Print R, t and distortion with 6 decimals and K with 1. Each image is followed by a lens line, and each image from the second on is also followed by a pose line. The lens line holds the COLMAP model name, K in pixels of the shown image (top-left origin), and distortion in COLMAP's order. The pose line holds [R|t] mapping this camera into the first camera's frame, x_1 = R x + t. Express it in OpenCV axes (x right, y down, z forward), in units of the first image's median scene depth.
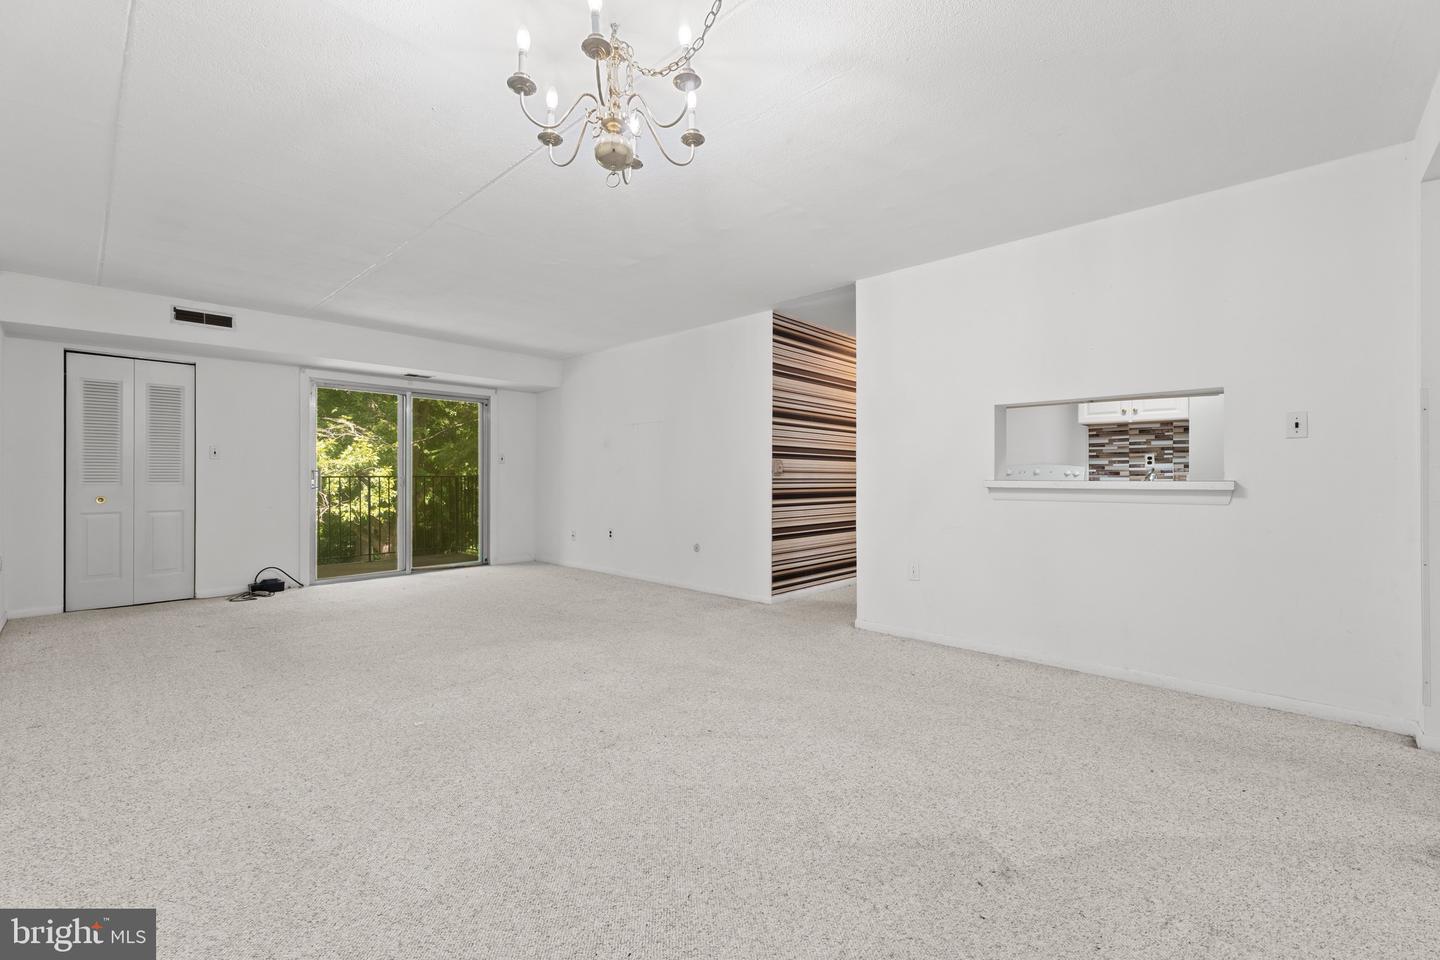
lens RADIAL K [[602.9, 0, 720.0], [0, 602.9, 480.0], [0, 0, 1]] dist [0.009993, -0.000168]
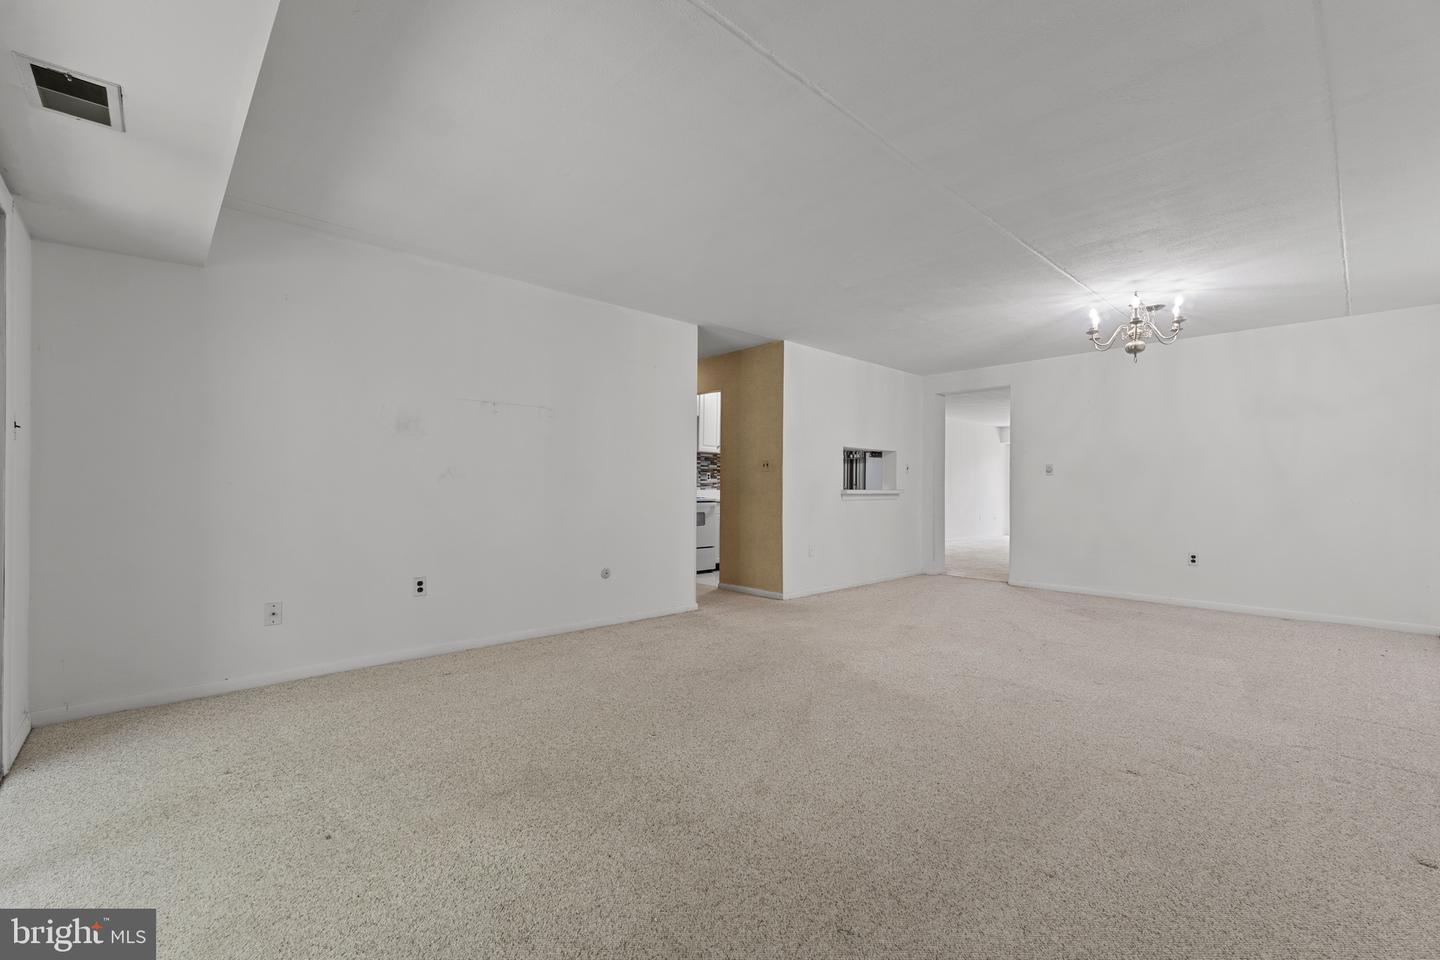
lens RADIAL K [[609.0, 0, 720.0], [0, 609.0, 480.0], [0, 0, 1]] dist [0.008399, -0.000375]
pose [[0.062251, 0.013827, 0.997965, -0.921213], [-0.003563, 0.999901, -0.013632, -0.001286], [-0.998054, -0.002707, 0.062294, 0.861567]]
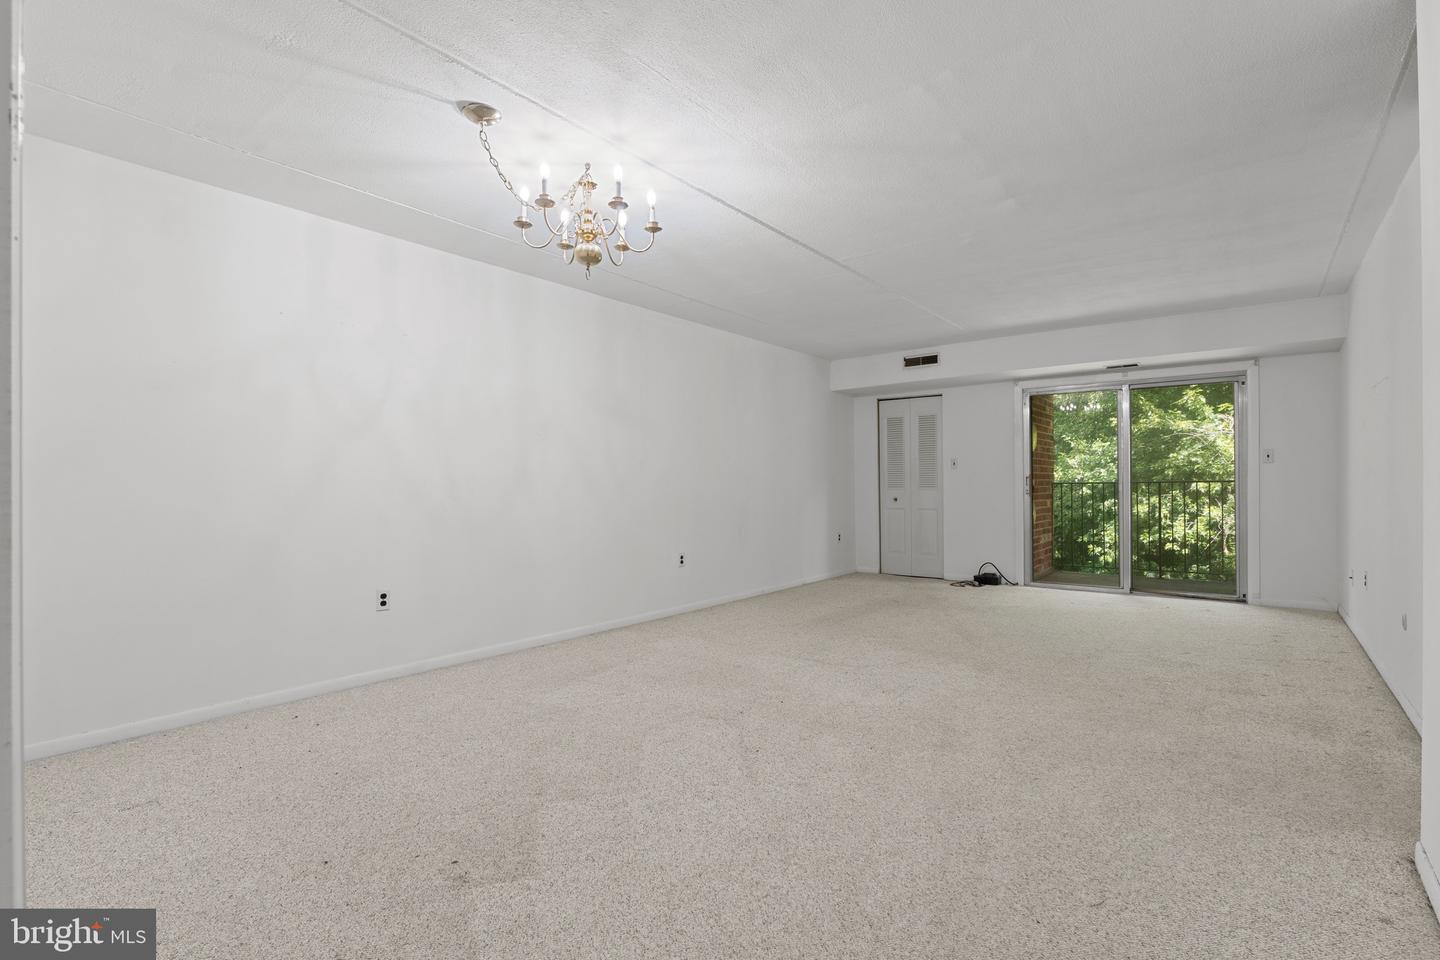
lens RADIAL K [[676.5, 0, 720.0], [0, 676.5, 480.0], [0, 0, 1]] dist [-0.010742, 0.000107]
pose [[0.087632, -0.008619, -0.996116, 0.505478], [-0.000339, 0.999962, -0.008682, 0.000371], [0.996153, 0.001099, 0.087626, 0.415320]]
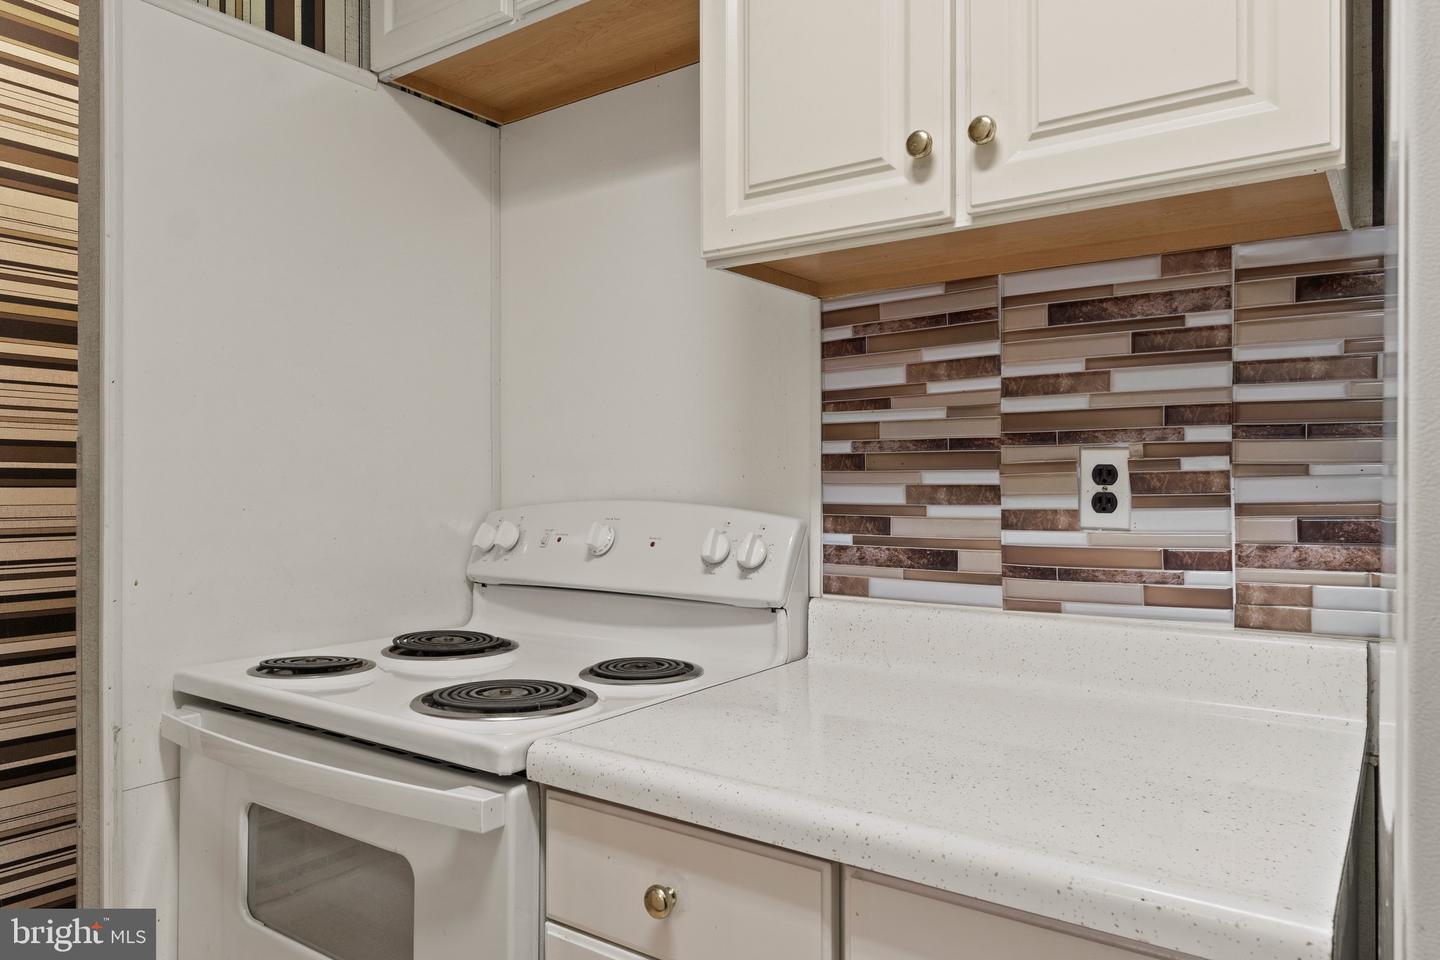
lens RADIAL K [[954.4, 0, 720.0], [0, 954.4, 480.0], [0, 0, 1]] dist [-0.000907, -0.000318]
pose [[0.990353, -0.000775, 0.138565, 0.567306], [0.002543, 0.999918, -0.012581, -0.031351], [-0.138544, 0.012812, 0.990273, 0.755139]]
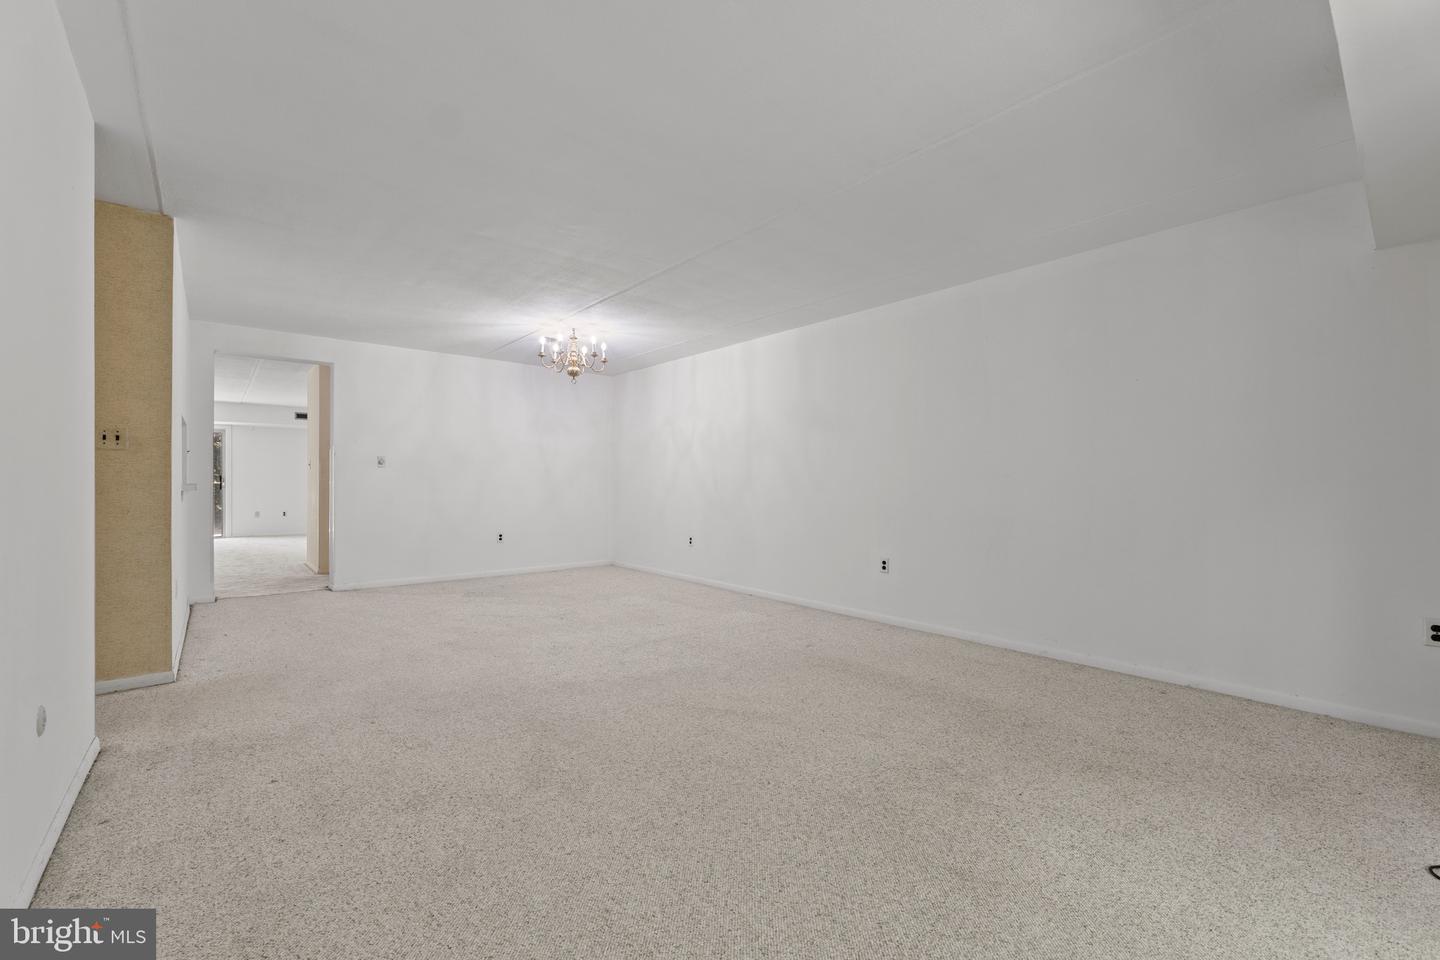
lens RADIAL K [[602.9, 0, 720.0], [0, 602.9, 480.0], [0, 0, 1]] dist [0.009993, -0.000168]
pose [[-0.994076, -0.003501, 0.108626, -0.431266], [-0.003789, 0.999990, -0.002447, -0.004887], [-0.108617, -0.002845, -0.994080, 1.363710]]
